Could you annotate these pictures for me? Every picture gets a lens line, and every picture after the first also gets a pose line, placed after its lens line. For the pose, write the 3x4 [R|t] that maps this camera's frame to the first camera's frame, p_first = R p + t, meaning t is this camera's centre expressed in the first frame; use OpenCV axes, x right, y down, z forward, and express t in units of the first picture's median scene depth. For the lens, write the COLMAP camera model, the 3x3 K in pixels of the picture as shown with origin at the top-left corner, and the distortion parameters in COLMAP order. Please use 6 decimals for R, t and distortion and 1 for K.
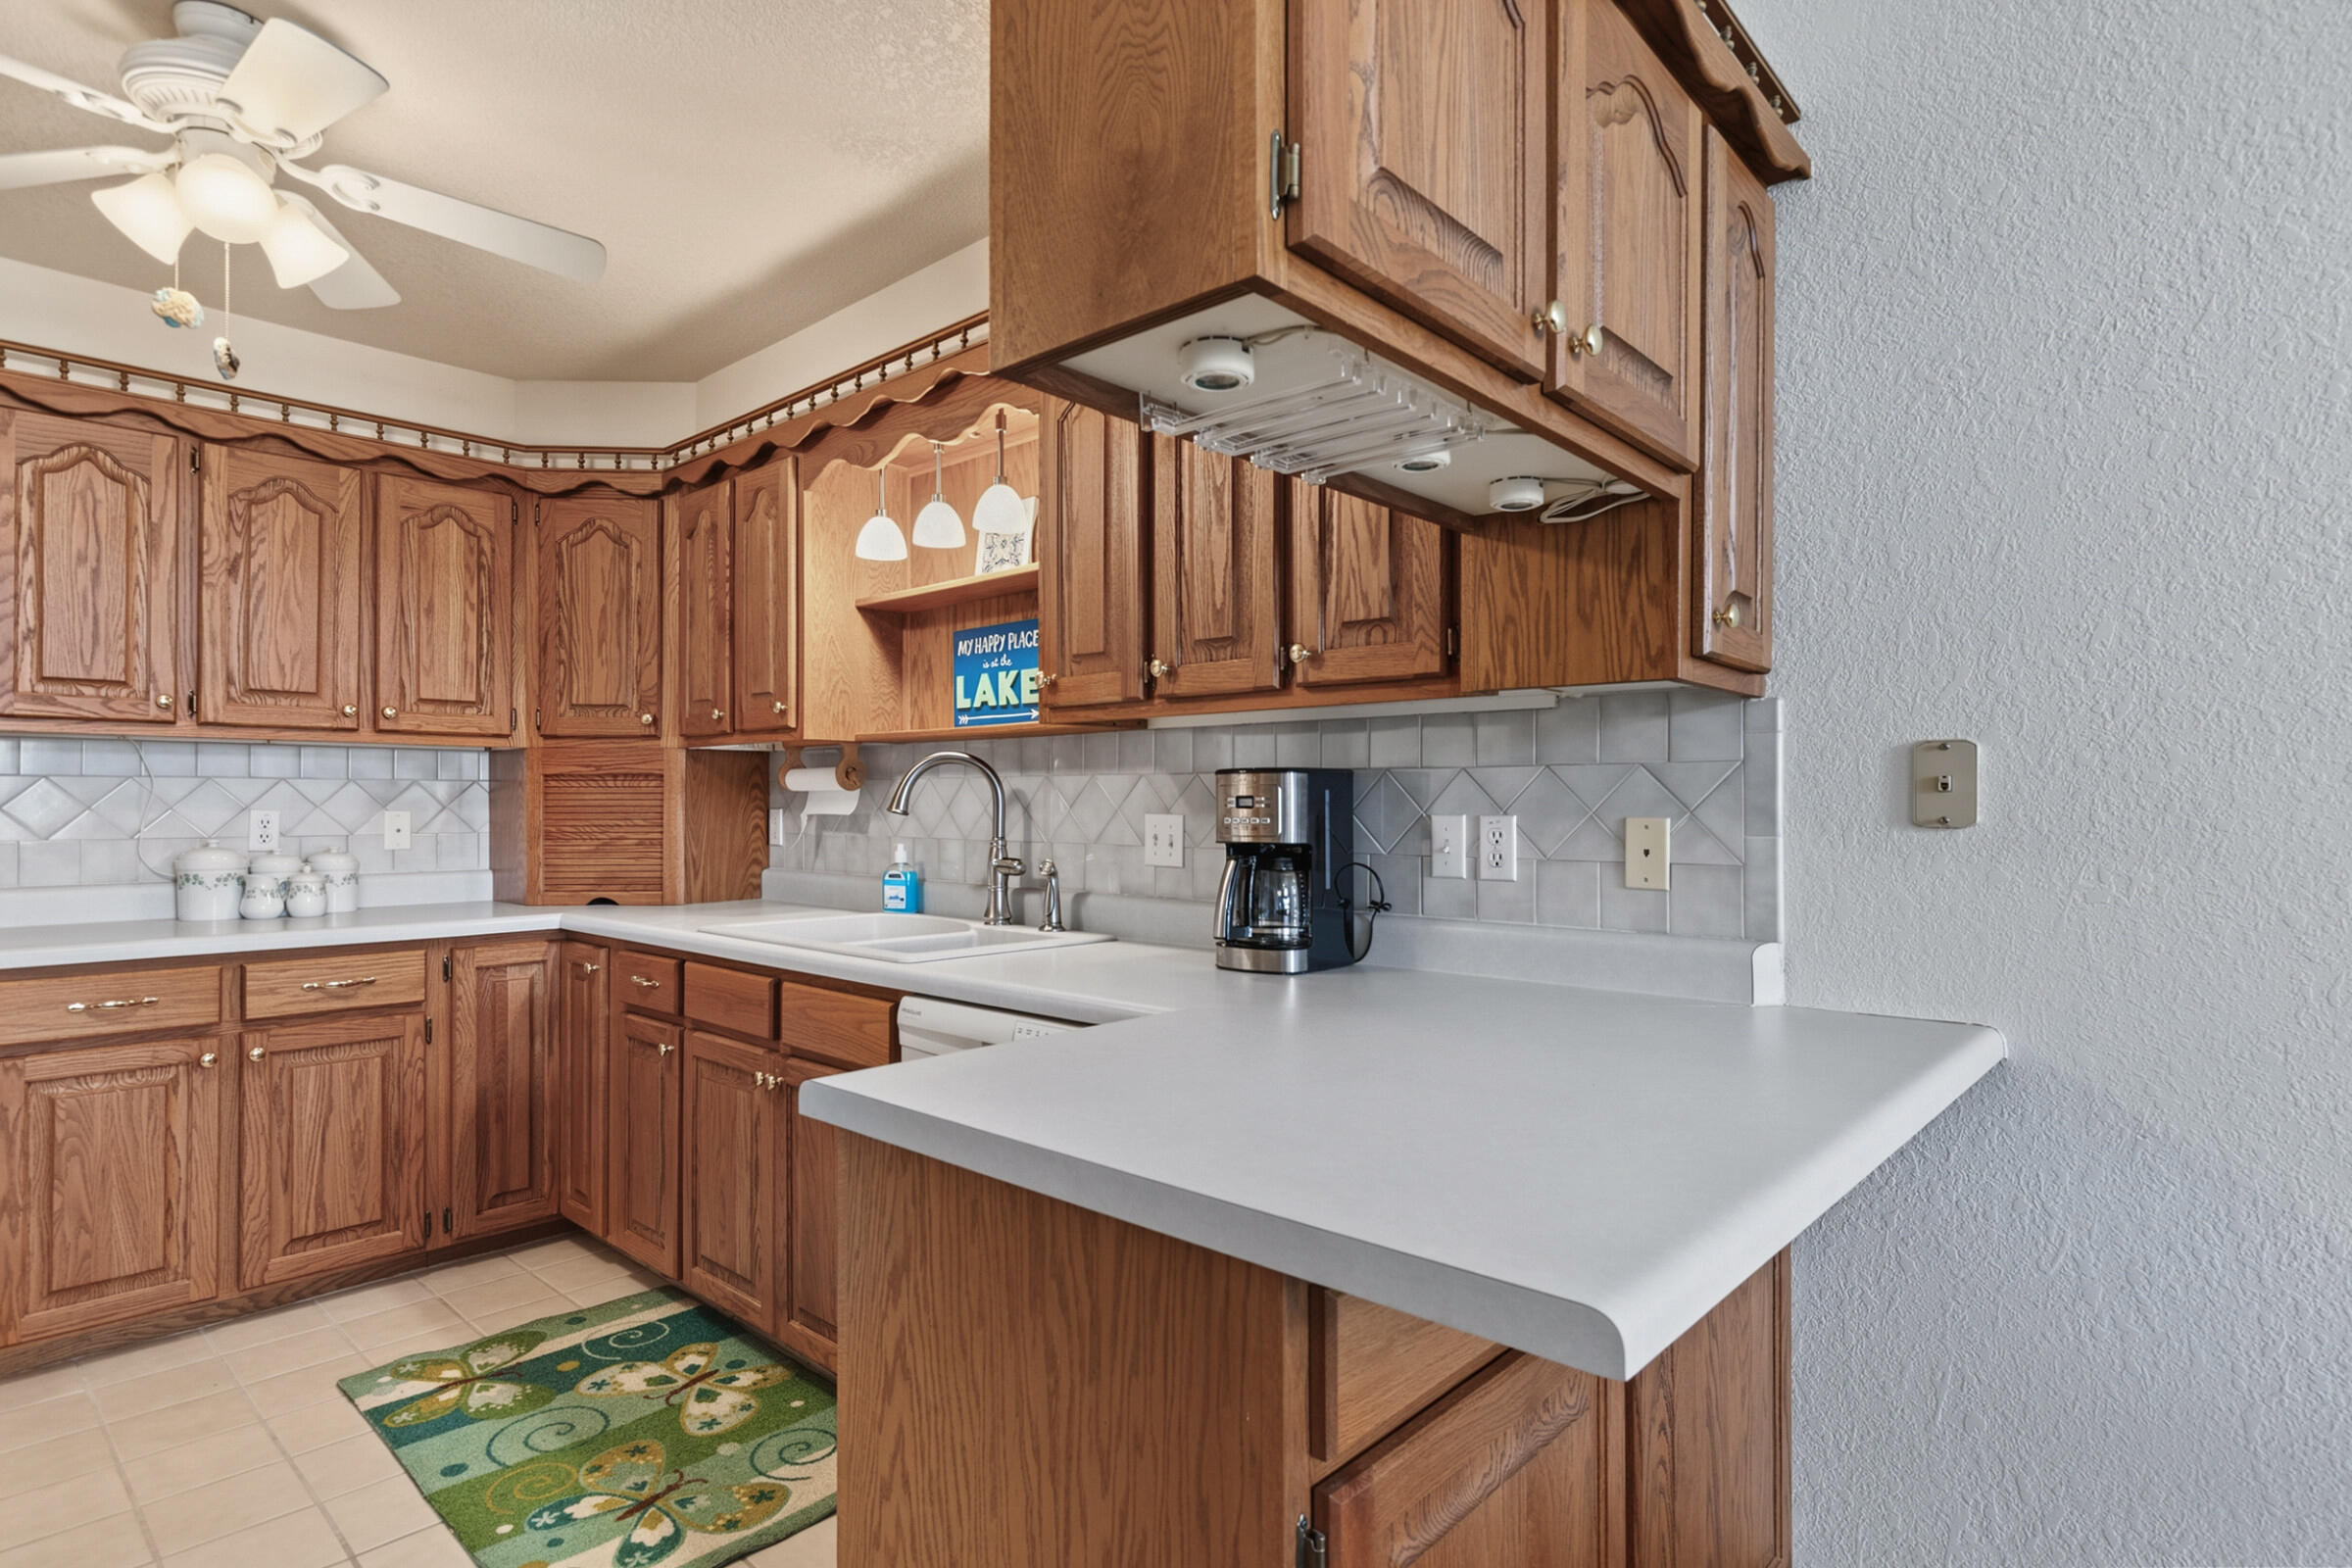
lens RADIAL K [[1202.3, 0, 1188.8], [0, 1202.3, 795.5], [0, 0, 1]] dist [-0.000523, -0.001279]
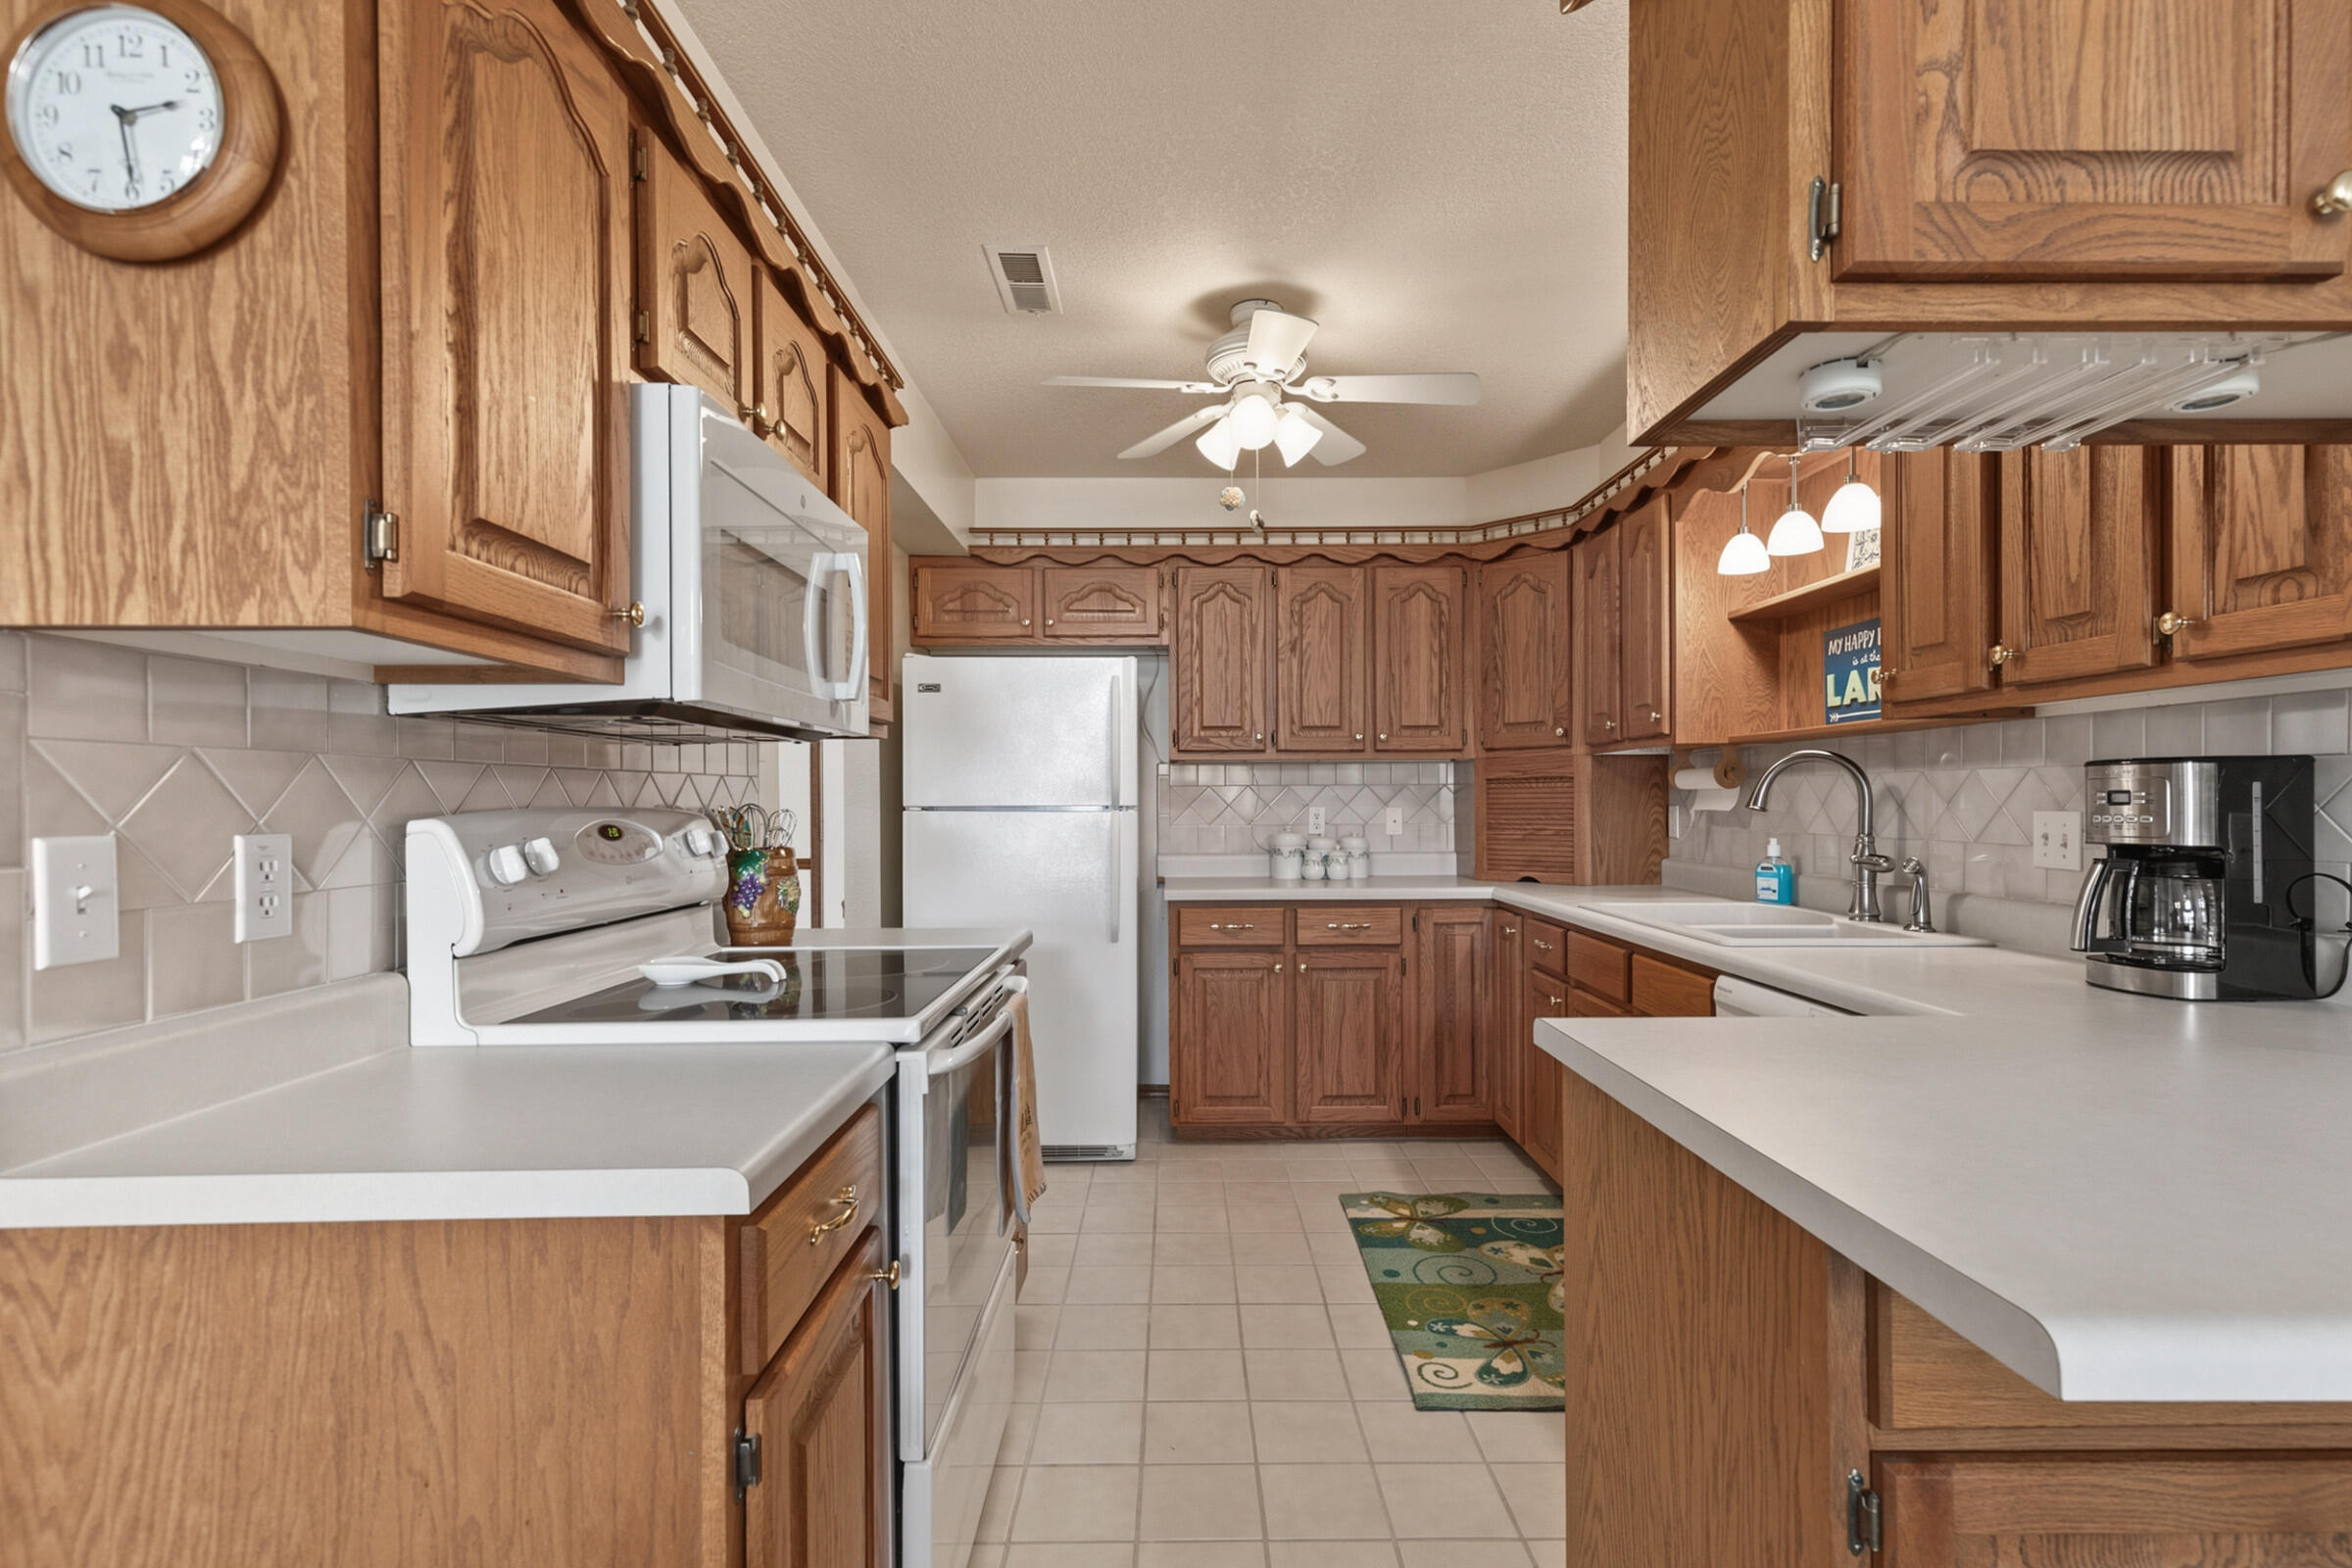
lens RADIAL K [[1084.7, 0, 1189.0], [0, 1084.7, 804.2], [0, 0, 1]] dist [0.007486, -0.002186]
pose [[0.674851, -0.002201, -0.737951, 0.138334], [0.009978, 0.999931, 0.006142, -0.001203], [0.737886, -0.011508, 0.674827, -0.026776]]
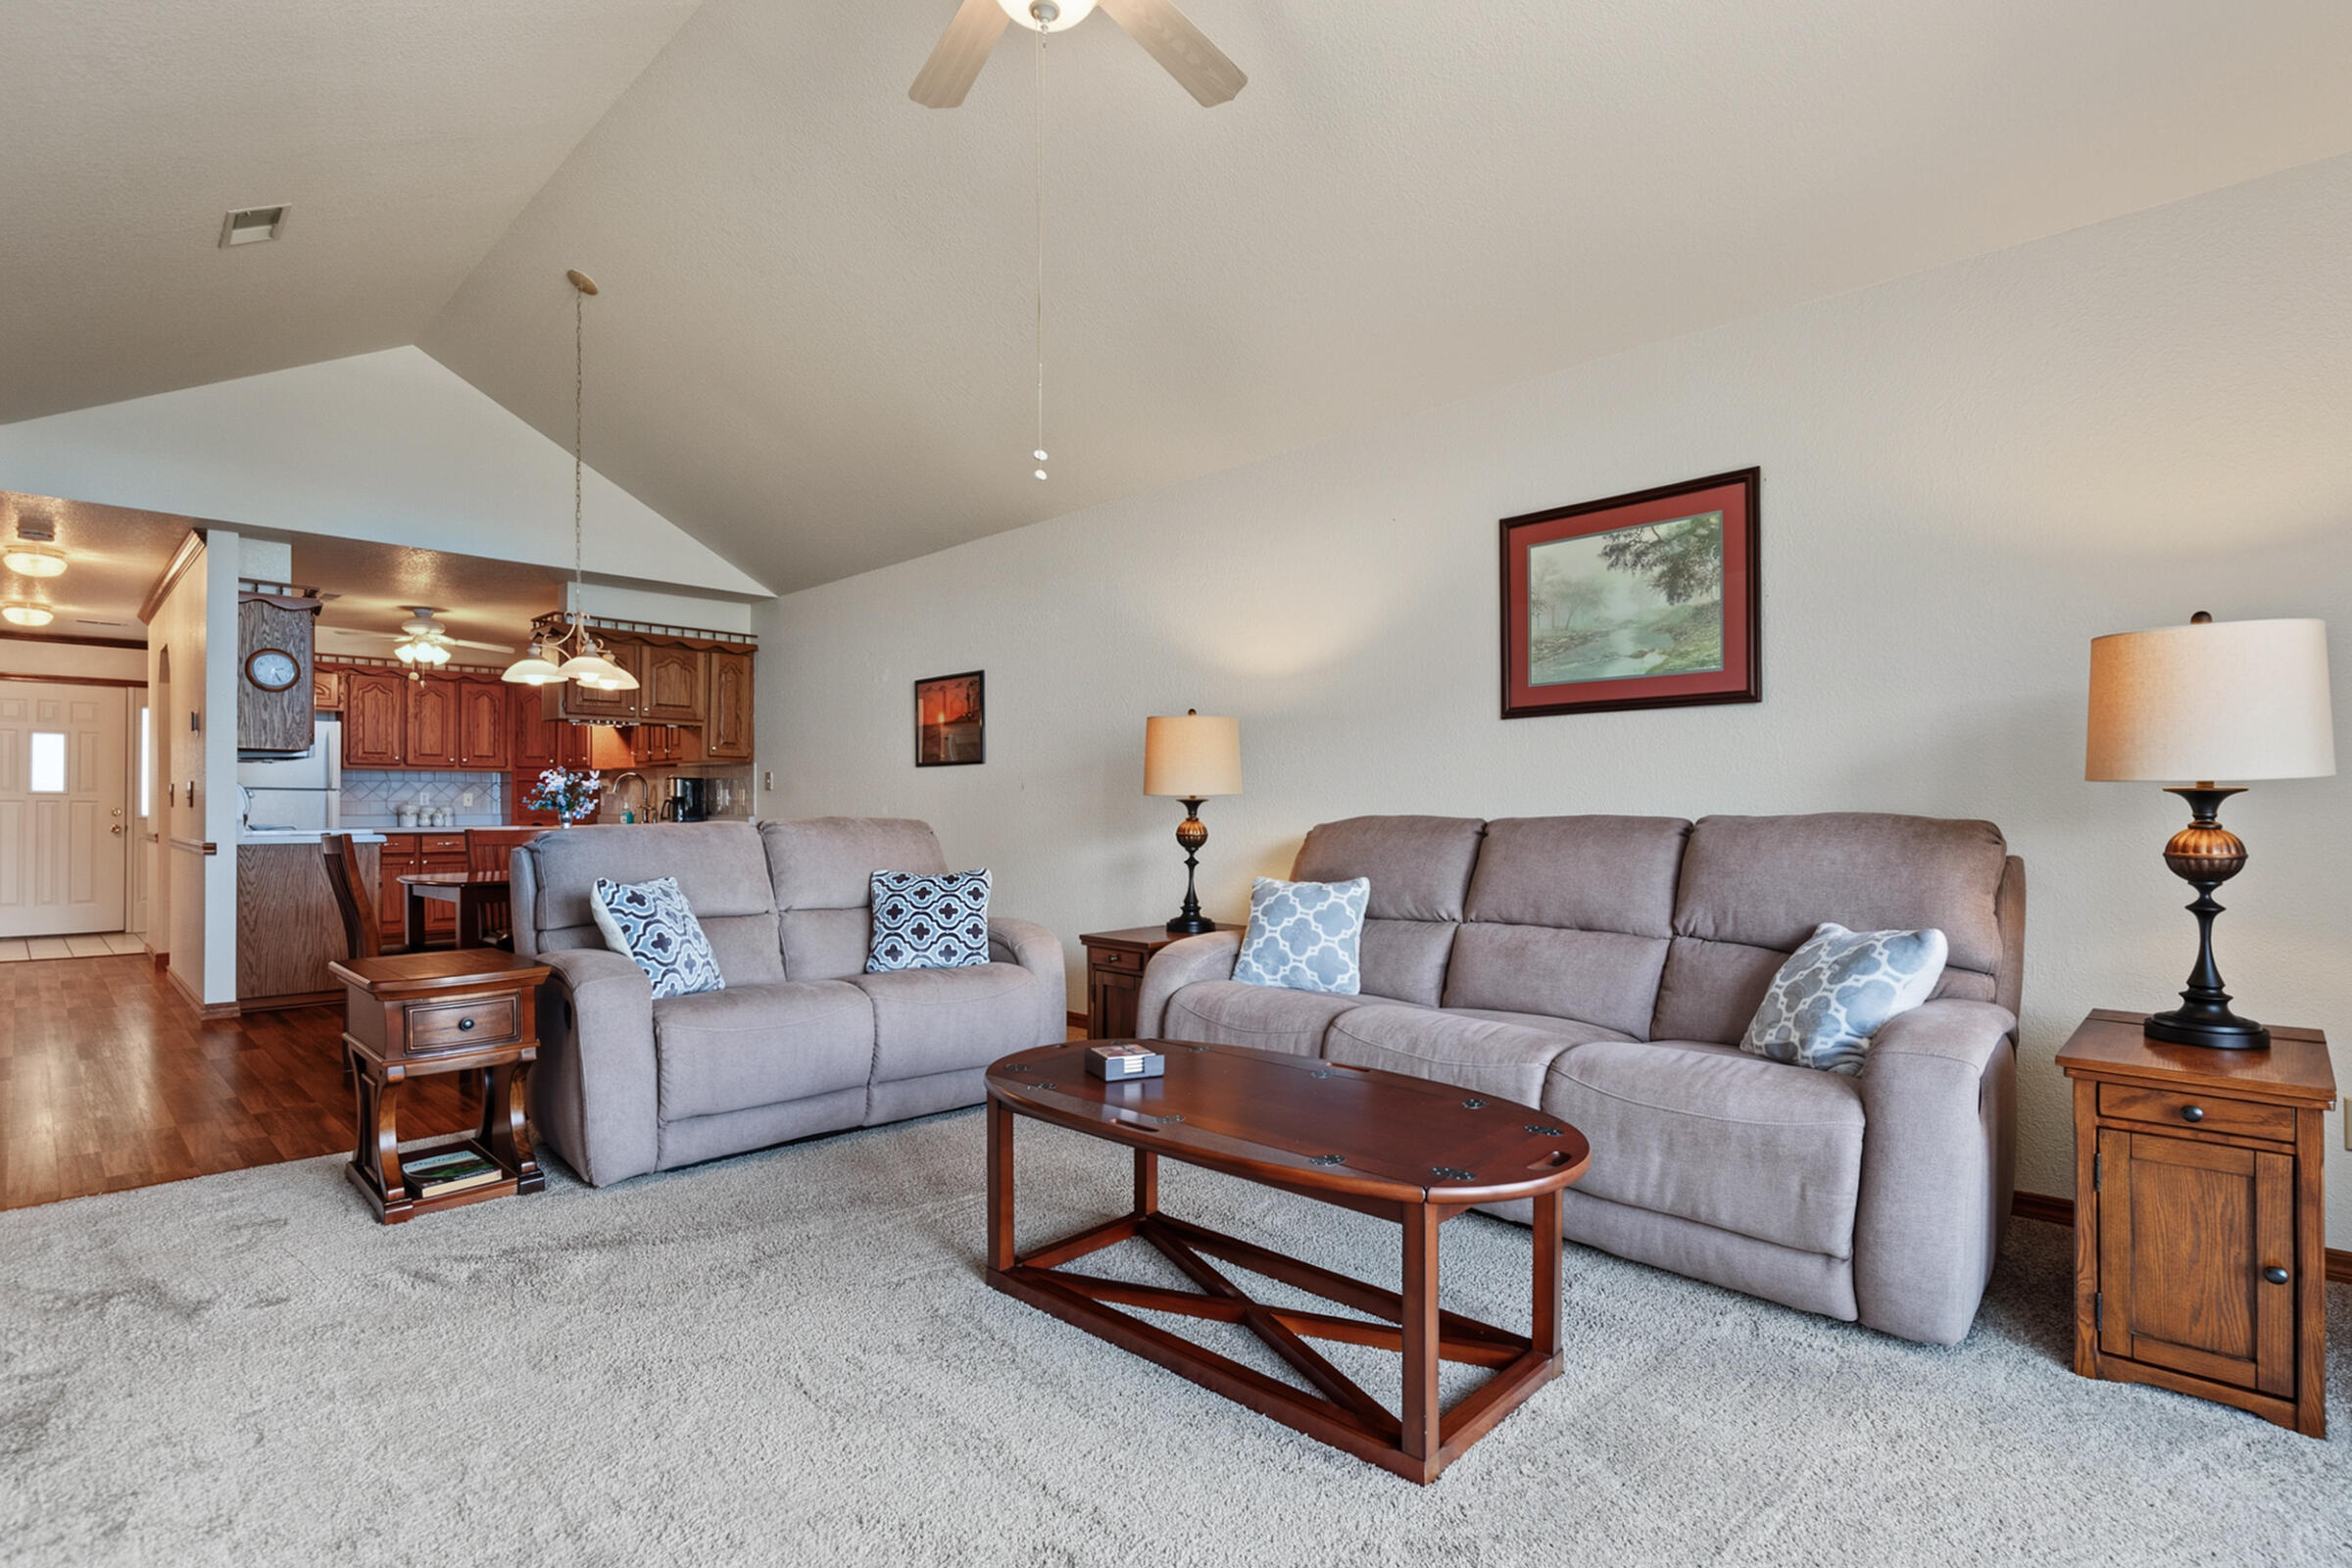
lens RADIAL K [[1130.4, 0, 1171.7], [0, 1130.4, 798.8], [0, 0, 1]] dist [0.004455, 0.002170]
pose [[0.999017, -0.001094, -0.044313, 1.509953], [0.000967, 0.999995, -0.002887, 0.046745], [0.044316, 0.002841, 0.999014, -2.156196]]
